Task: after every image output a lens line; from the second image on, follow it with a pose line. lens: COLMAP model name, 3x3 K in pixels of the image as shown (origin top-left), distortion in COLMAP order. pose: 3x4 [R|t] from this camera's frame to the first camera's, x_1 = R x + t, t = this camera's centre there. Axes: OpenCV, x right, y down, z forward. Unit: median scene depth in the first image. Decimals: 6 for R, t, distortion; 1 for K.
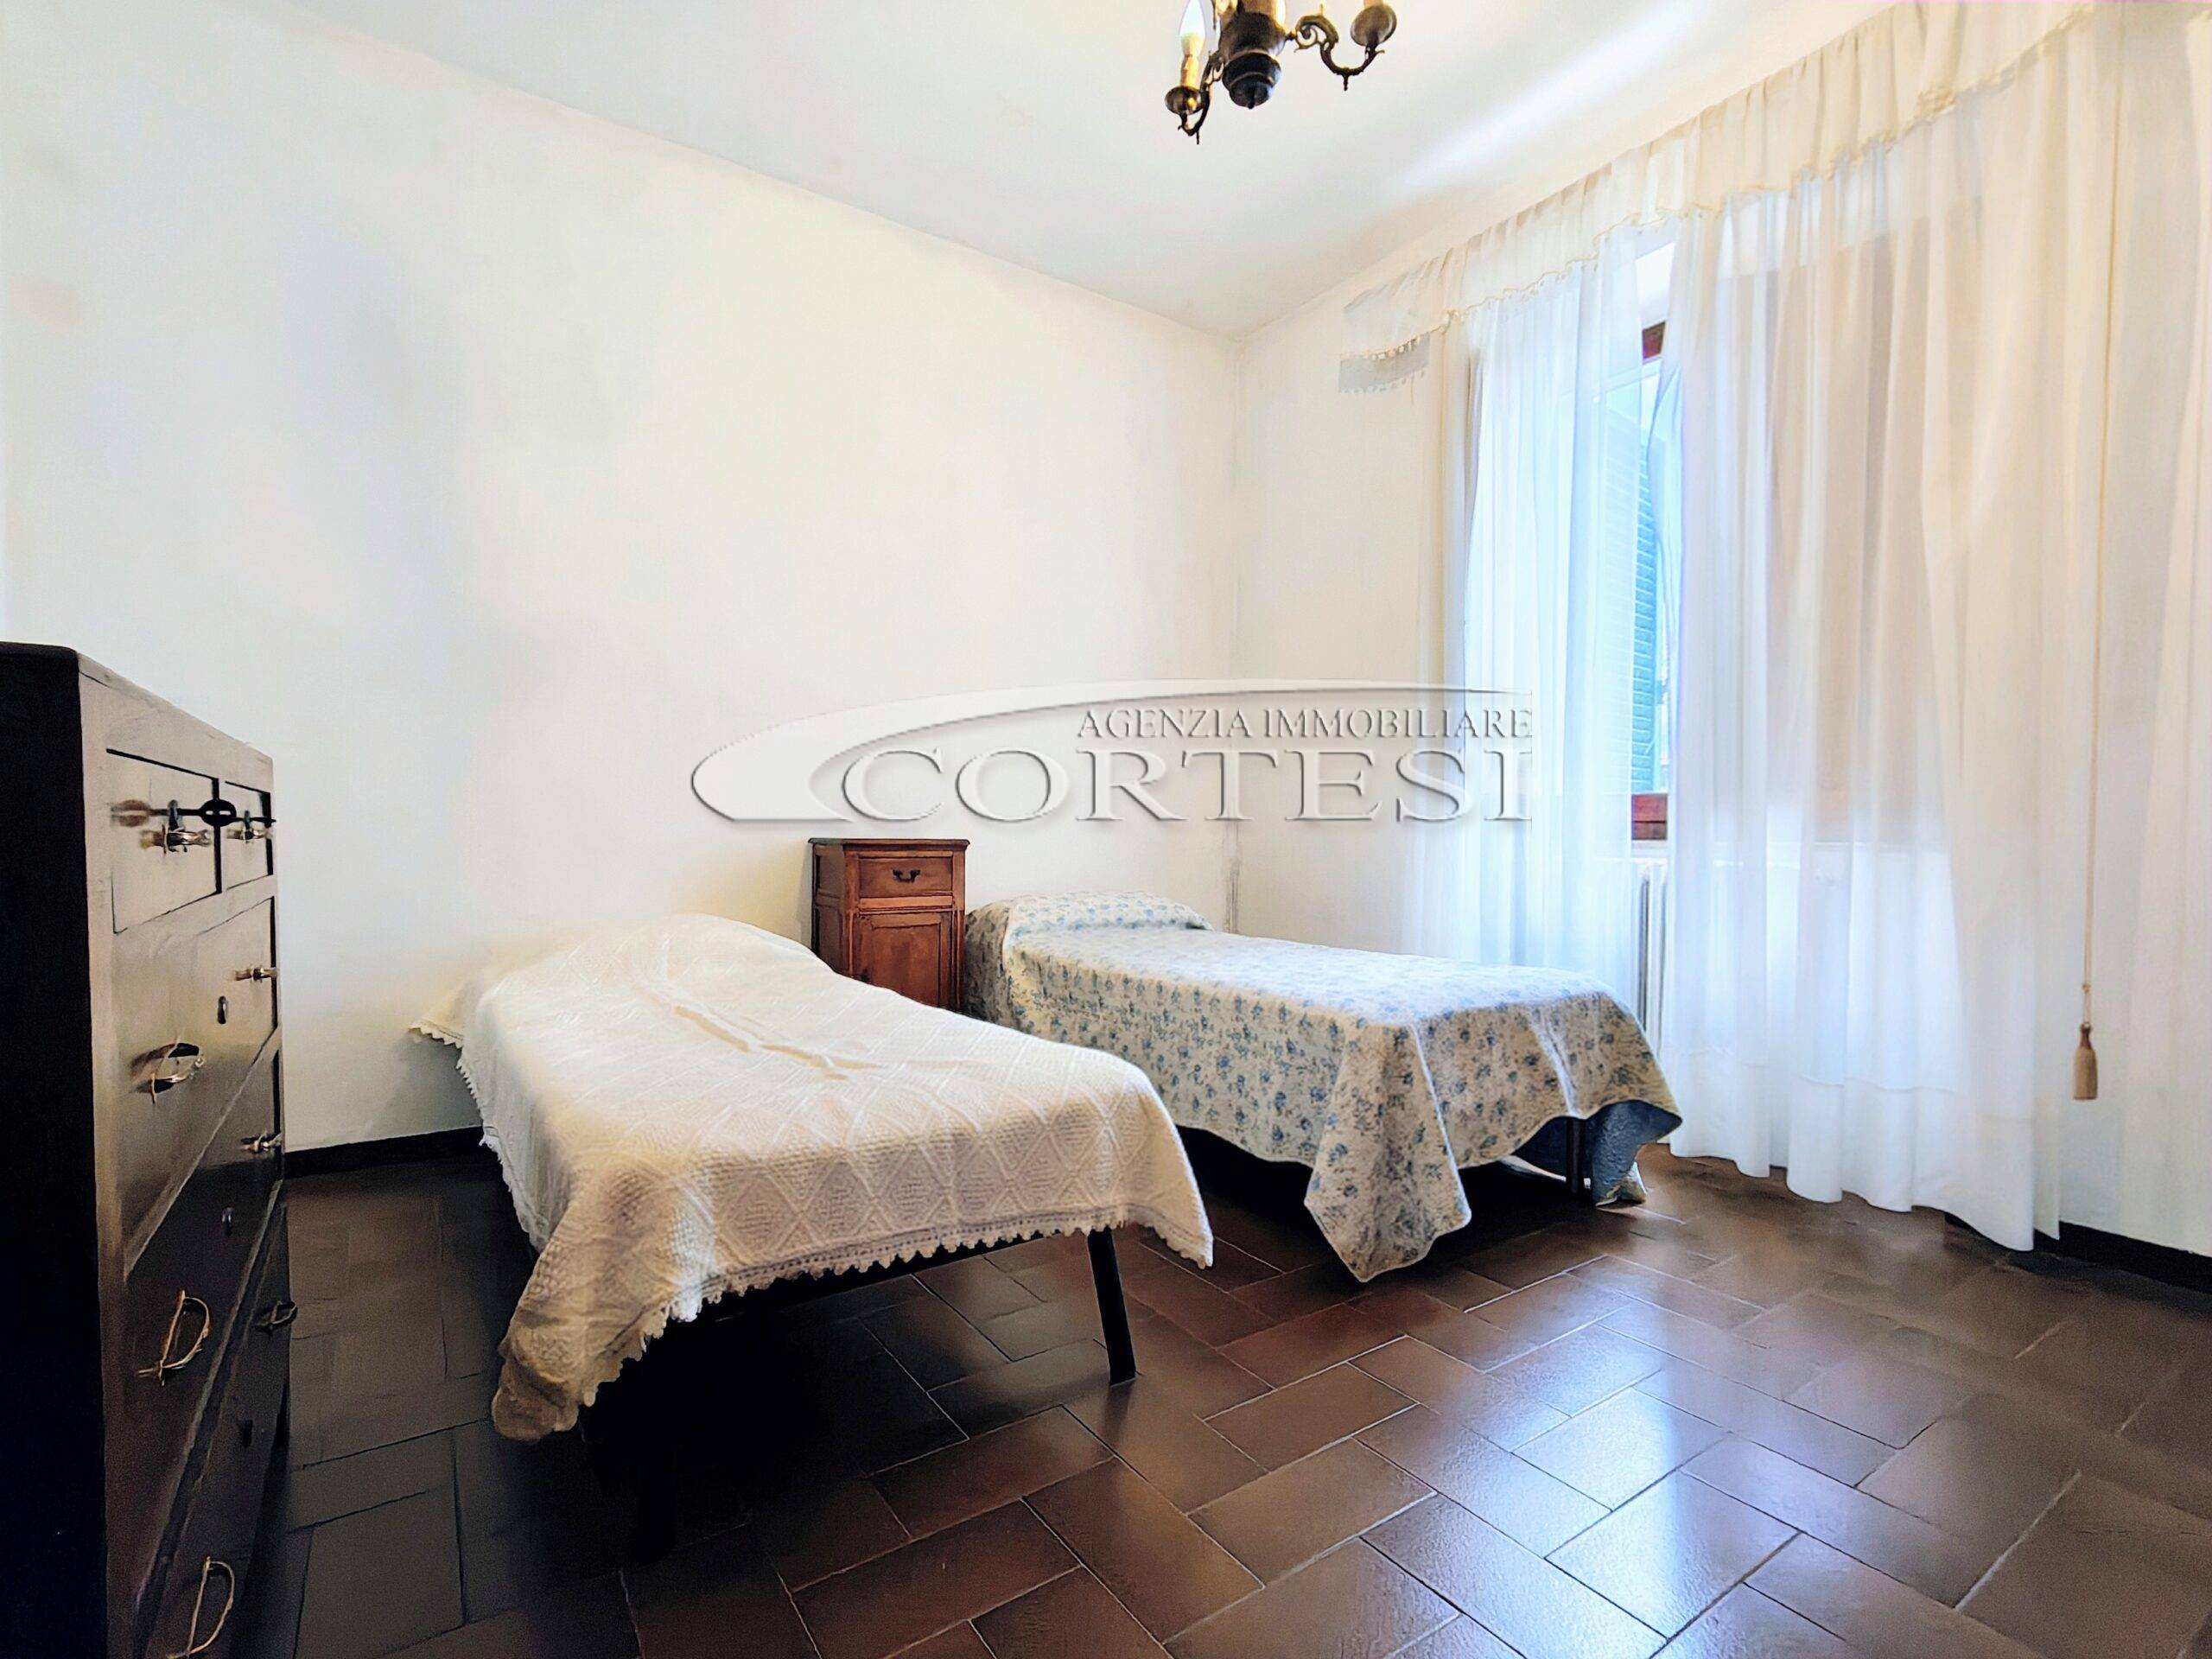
lens RADIAL K [[1043.4, 0, 1116.4], [0, 1043.4, 849.1], [0, 0, 1]] dist [0.000606, 0.004222]
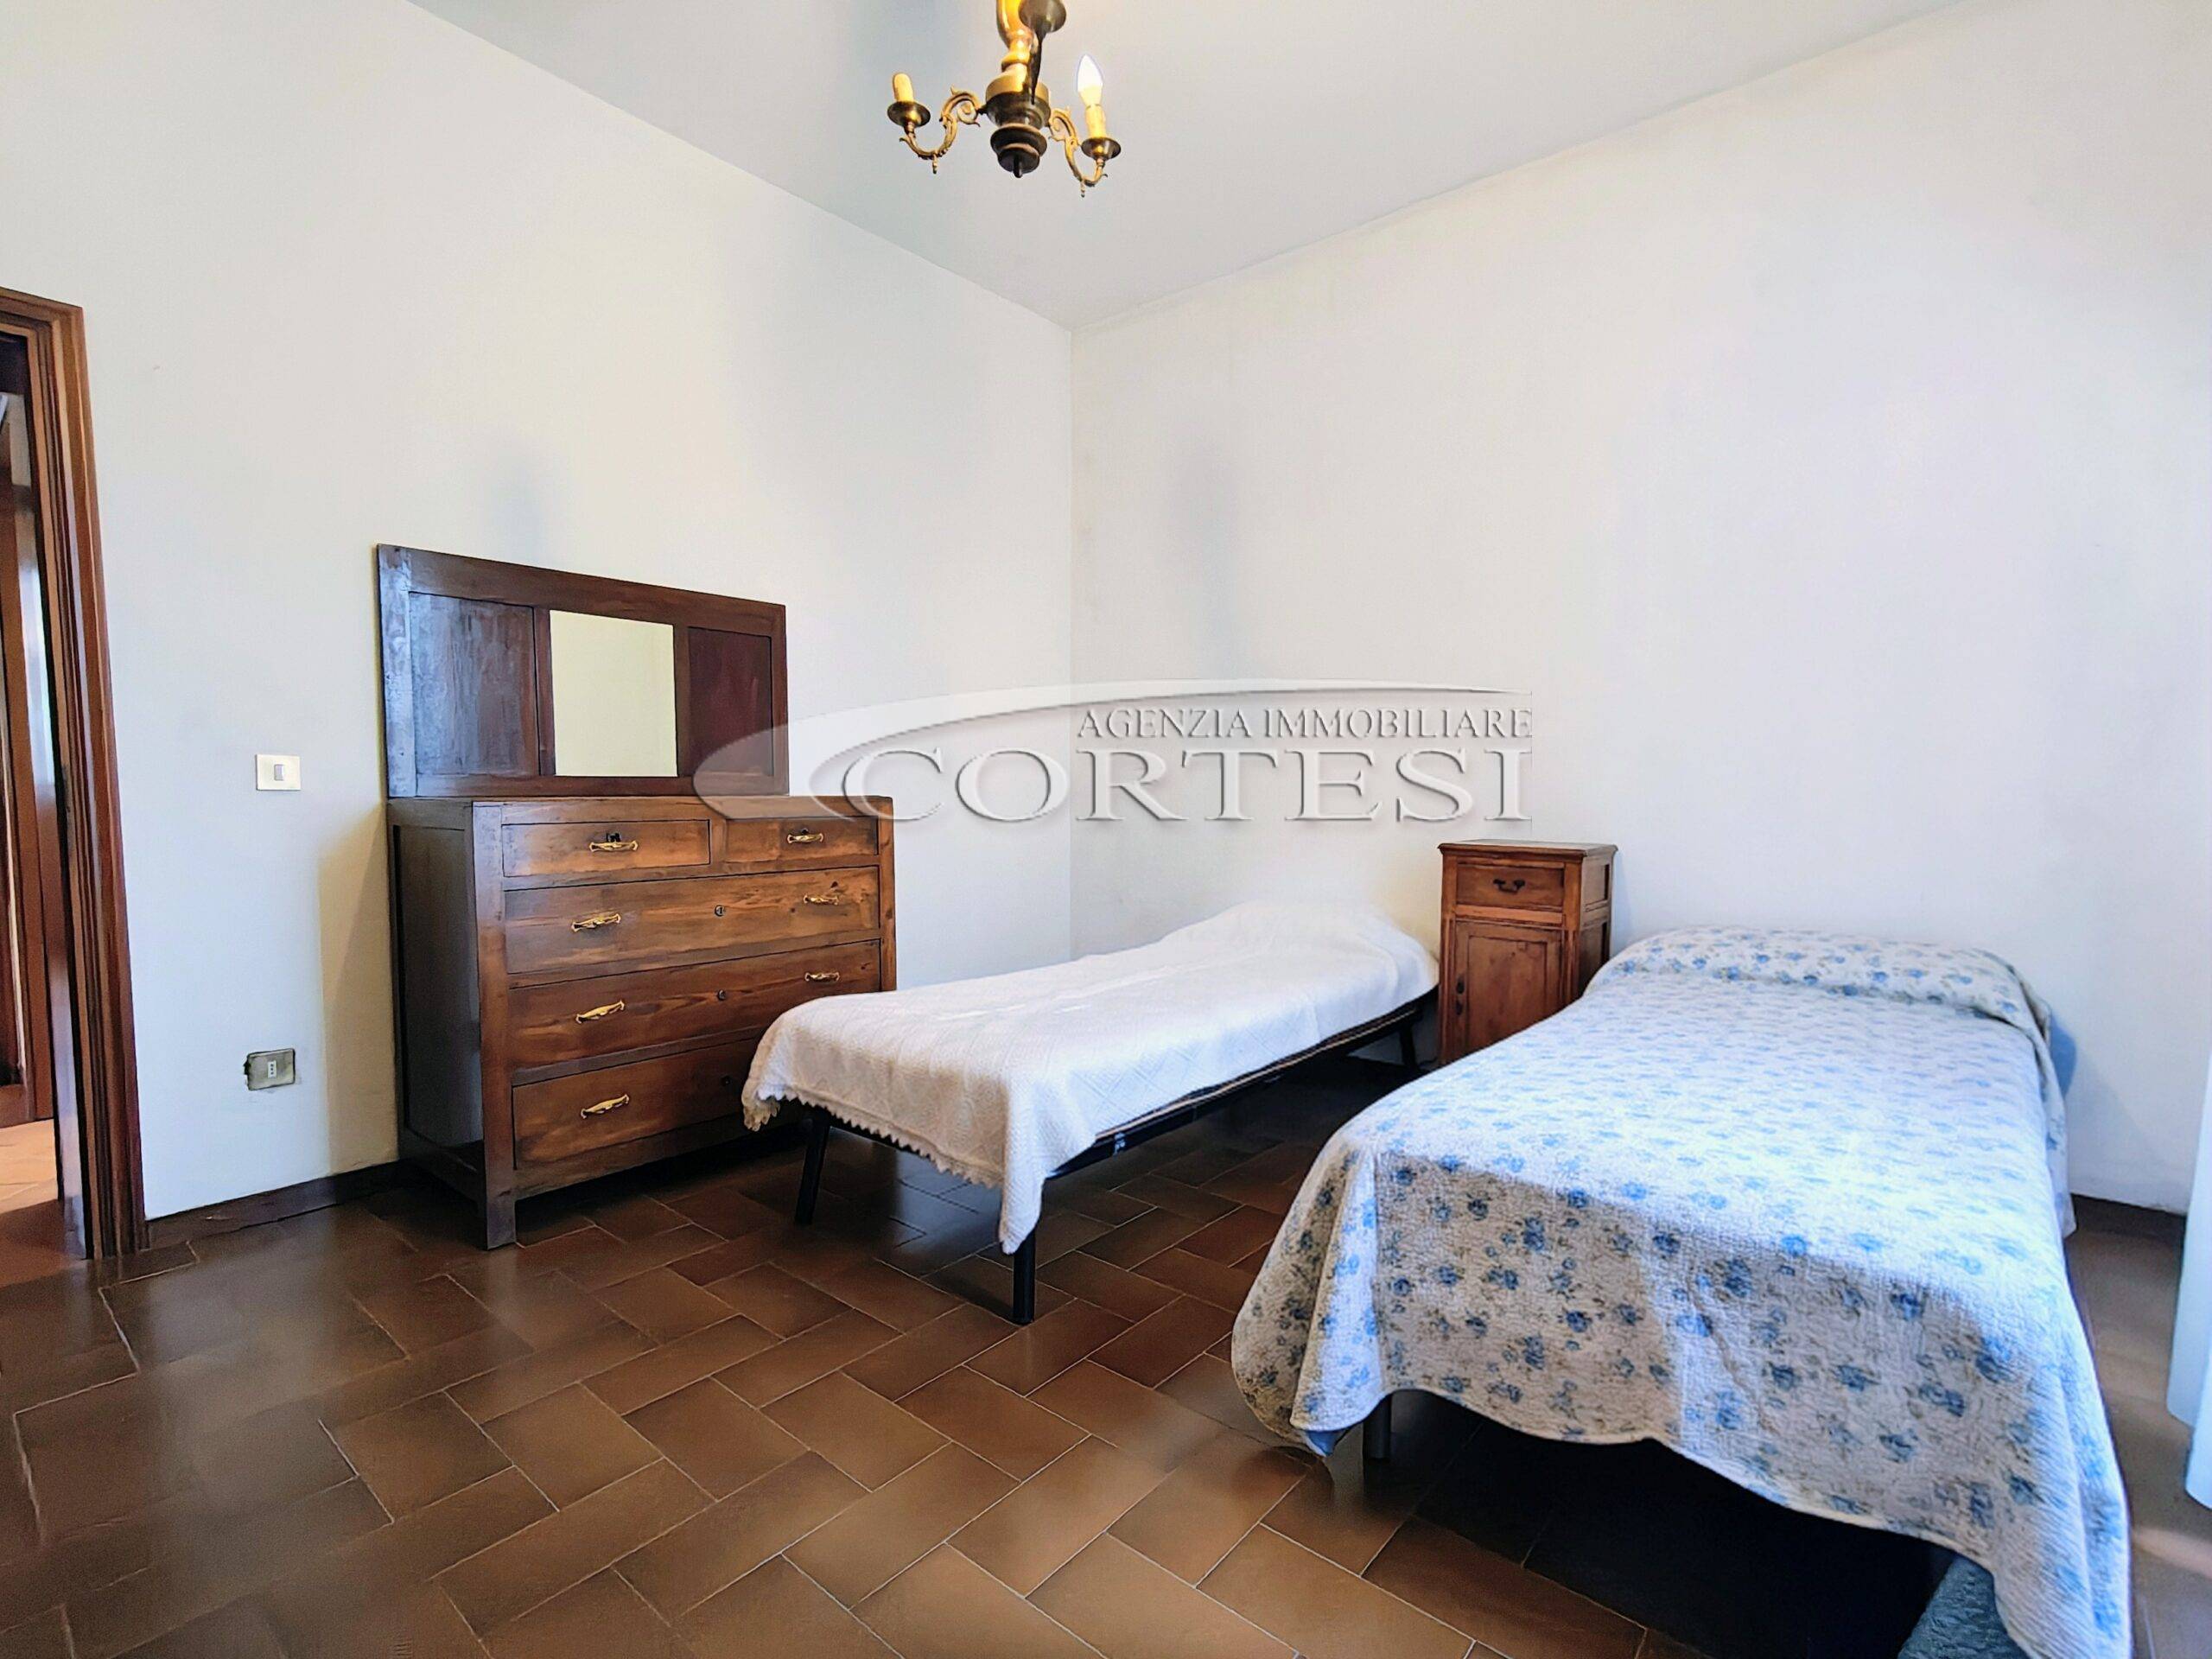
lens RADIAL K [[1043.4, 0, 1116.4], [0, 1043.4, 849.1], [0, 0, 1]] dist [0.000606, 0.004222]
pose [[0.262300, 0.059208, -0.963168, 0.745669], [-0.018483, 0.998241, 0.056331, -0.065634], [0.964809, 0.003027, 0.262933, 0.511562]]
